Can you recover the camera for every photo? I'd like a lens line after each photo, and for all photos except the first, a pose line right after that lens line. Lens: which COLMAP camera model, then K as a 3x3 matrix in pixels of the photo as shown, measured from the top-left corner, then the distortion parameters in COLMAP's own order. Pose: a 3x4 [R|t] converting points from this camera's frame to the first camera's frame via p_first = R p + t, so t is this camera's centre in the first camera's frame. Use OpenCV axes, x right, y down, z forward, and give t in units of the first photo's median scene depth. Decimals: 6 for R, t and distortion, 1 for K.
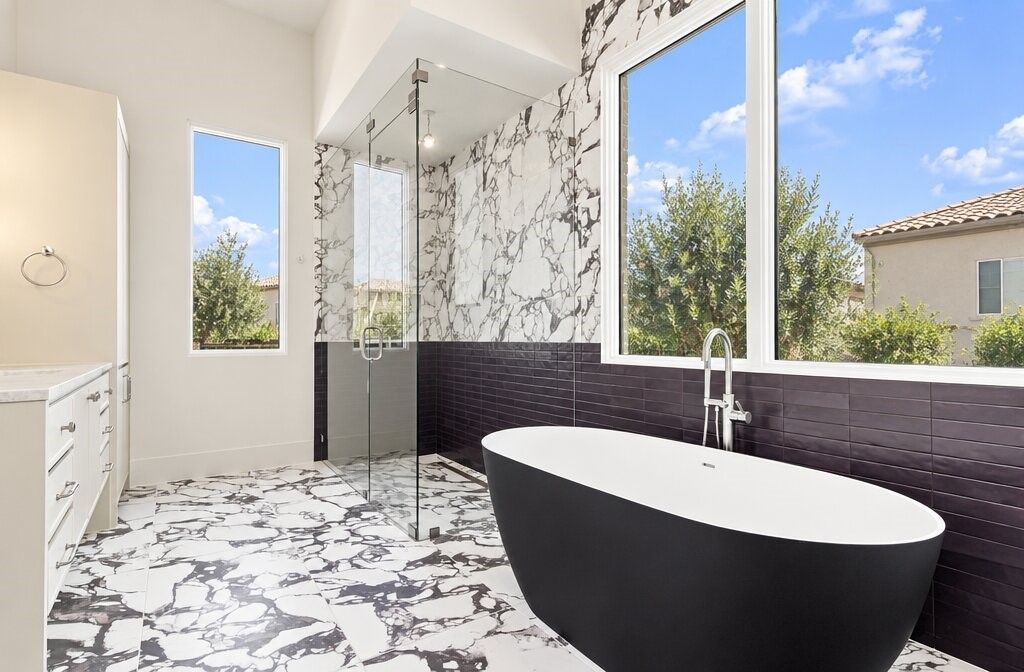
lens RADIAL K [[495.9, 0, 500.3], [0, 495.9, 337.5], [0, 0, 1]] dist [0.000665, 0.000484]
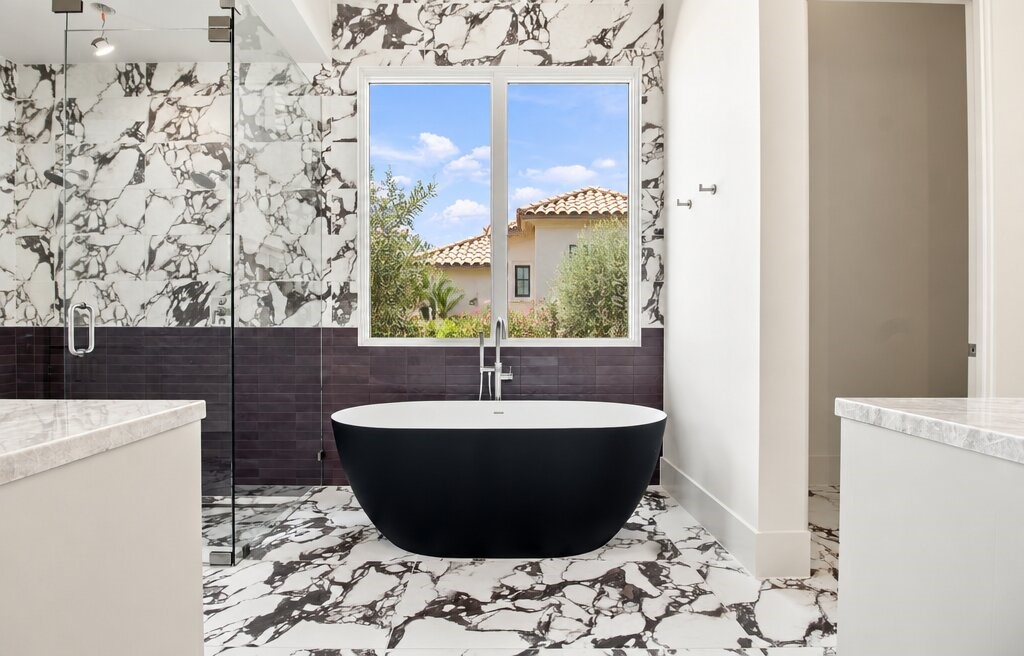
lens RADIAL K [[503.5, 0, 501.8], [0, 503.5, 326.8], [0, 0, 1]] dist [0.010709, -0.024118]
pose [[0.551252, -0.004173, 0.834328, -0.686709], [-0.005581, 0.999947, 0.008689, -0.001772], [-0.834320, -0.009446, 0.551200, 0.176724]]
